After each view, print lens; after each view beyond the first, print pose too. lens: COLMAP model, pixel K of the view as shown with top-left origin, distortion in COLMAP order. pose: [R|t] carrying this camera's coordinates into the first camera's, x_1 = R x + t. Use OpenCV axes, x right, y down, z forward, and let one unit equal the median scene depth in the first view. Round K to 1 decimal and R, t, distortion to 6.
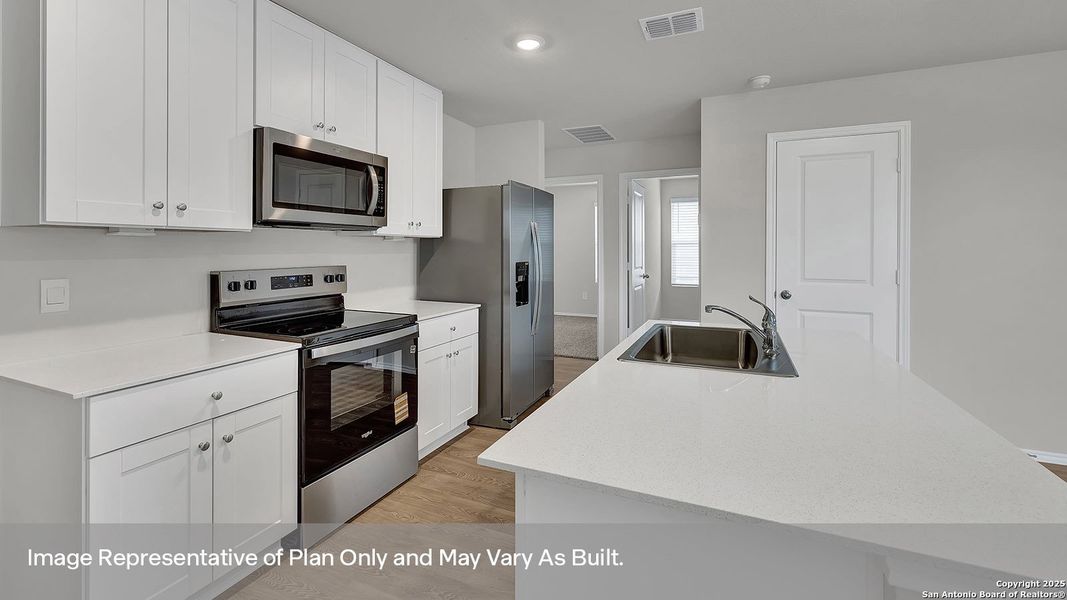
lens RADIAL K [[437.3, 0, 535.1], [0, 437.3, 265.0], [0, 0, 1]] dist [-0.001438, -0.000941]
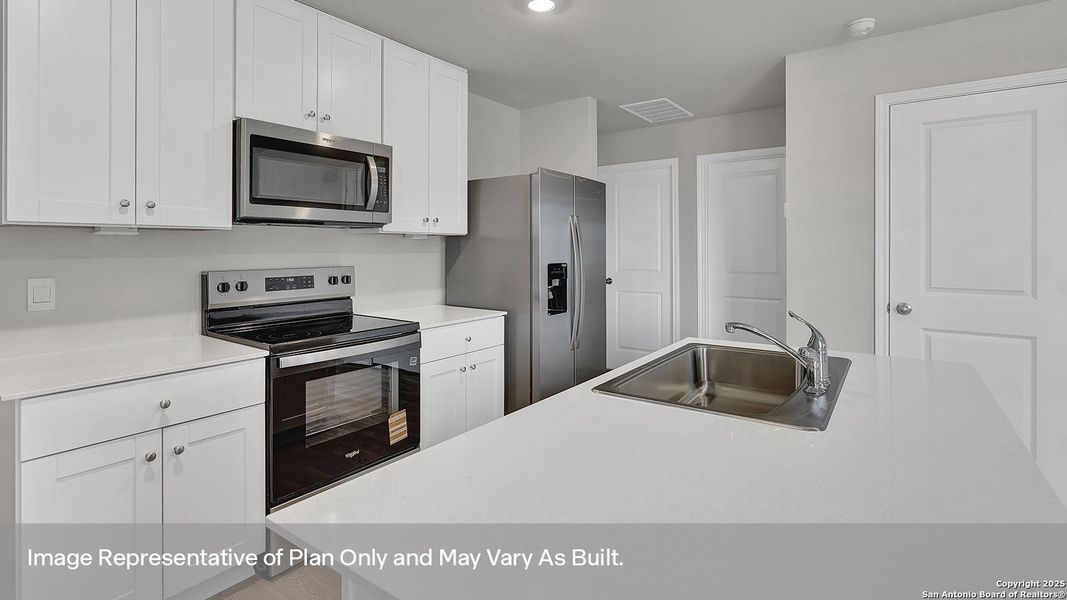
lens RADIAL K [[486.8, 0, 537.9], [0, 486.8, 264.0], [0, 0, 1]] dist [-0.010357, 0.002212]
pose [[0.980514, 0.005146, -0.196384, 0.163289], [-0.005909, 0.999977, -0.003296, -0.002402], [0.196362, 0.004392, 0.980522, 0.082477]]
